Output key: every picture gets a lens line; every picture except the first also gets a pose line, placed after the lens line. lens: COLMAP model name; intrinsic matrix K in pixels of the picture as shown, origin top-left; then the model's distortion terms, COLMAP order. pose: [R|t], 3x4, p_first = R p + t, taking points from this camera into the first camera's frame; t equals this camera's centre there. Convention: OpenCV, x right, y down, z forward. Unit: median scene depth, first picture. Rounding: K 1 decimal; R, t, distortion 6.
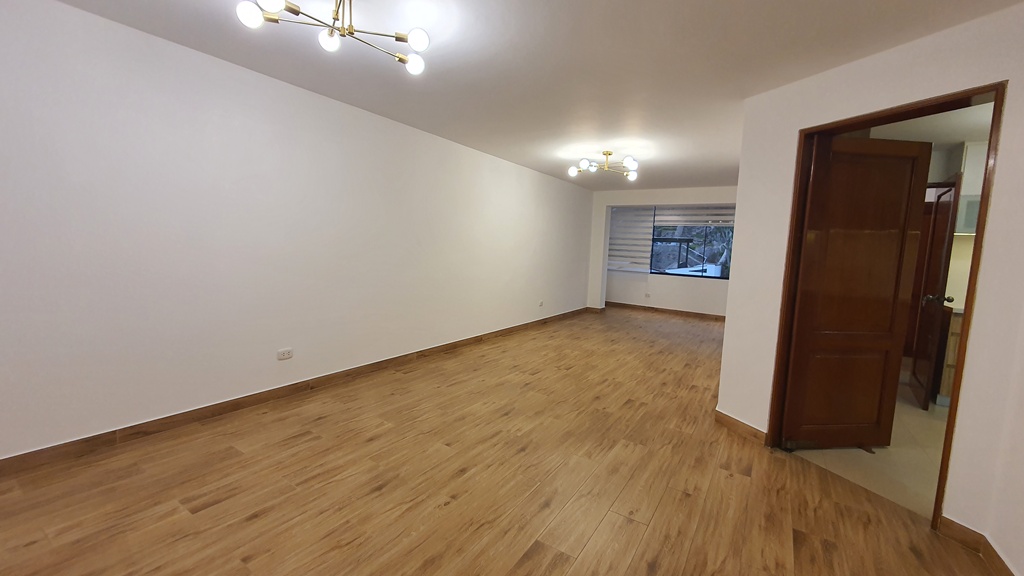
lens RADIAL K [[409.0, 0, 514.0], [0, 409.0, 291.2], [0, 0, 1]] dist [0.001286, -0.002933]
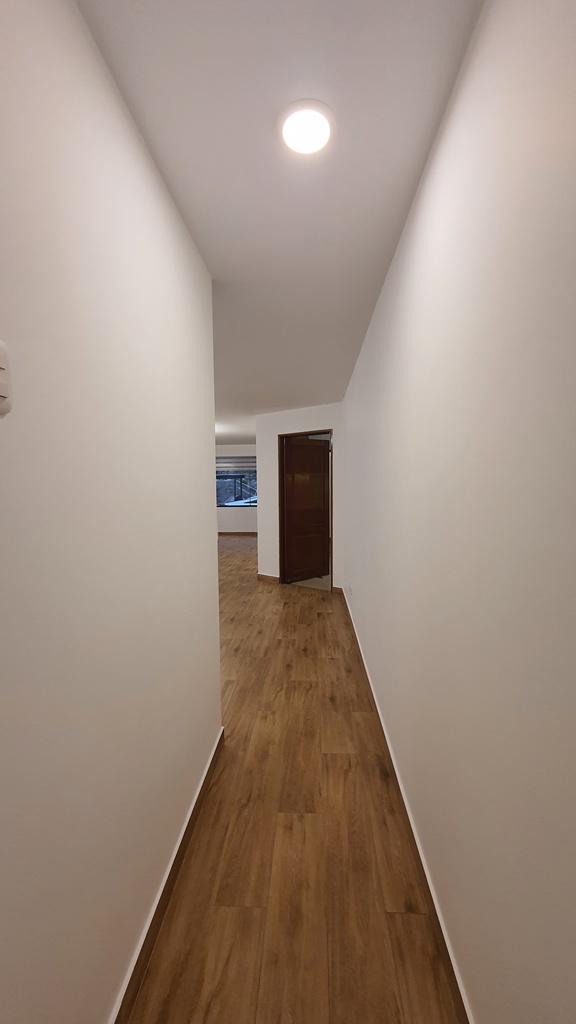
lens RADIAL K [[409.0, 0, 304.8], [0, 409.0, 509.2], [0, 0, 1]] dist [0.001286, -0.002933]
pose [[0.850725, -0.082278, 0.519131, -0.233636], [0.104948, 0.994374, -0.014384, 0.031094], [-0.515027, 0.066718, 0.854574, -0.625368]]
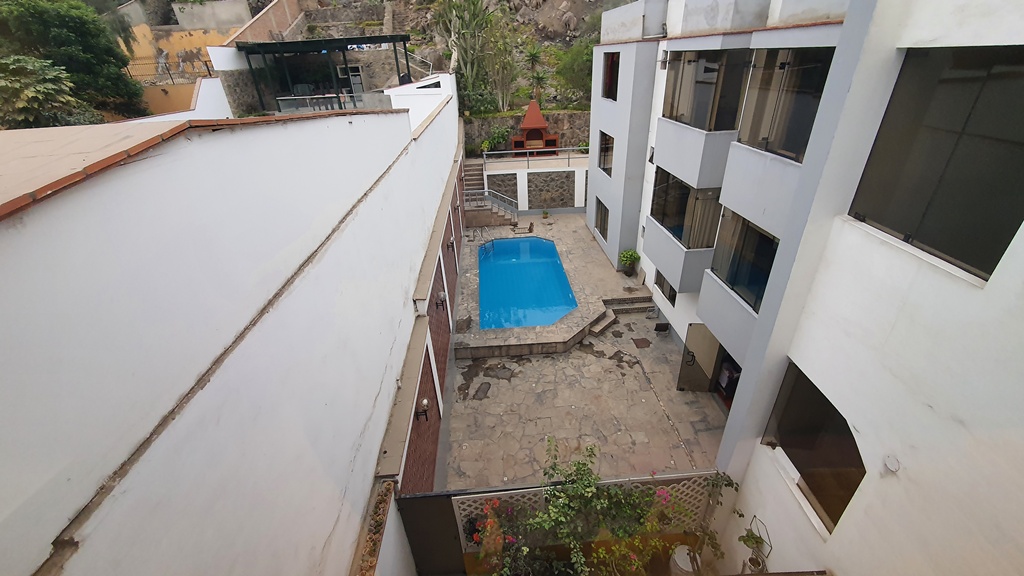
lens RADIAL K [[409.0, 0, 512.8], [0, 409.0, 287.6], [0, 0, 1]] dist [0.001286, -0.002933]
pose [[0.802811, -0.363893, 0.472309, 0.797155], [0.149069, 0.889499, 0.431938, -0.173833], [-0.577298, -0.276358, 0.768345, 2.084709]]
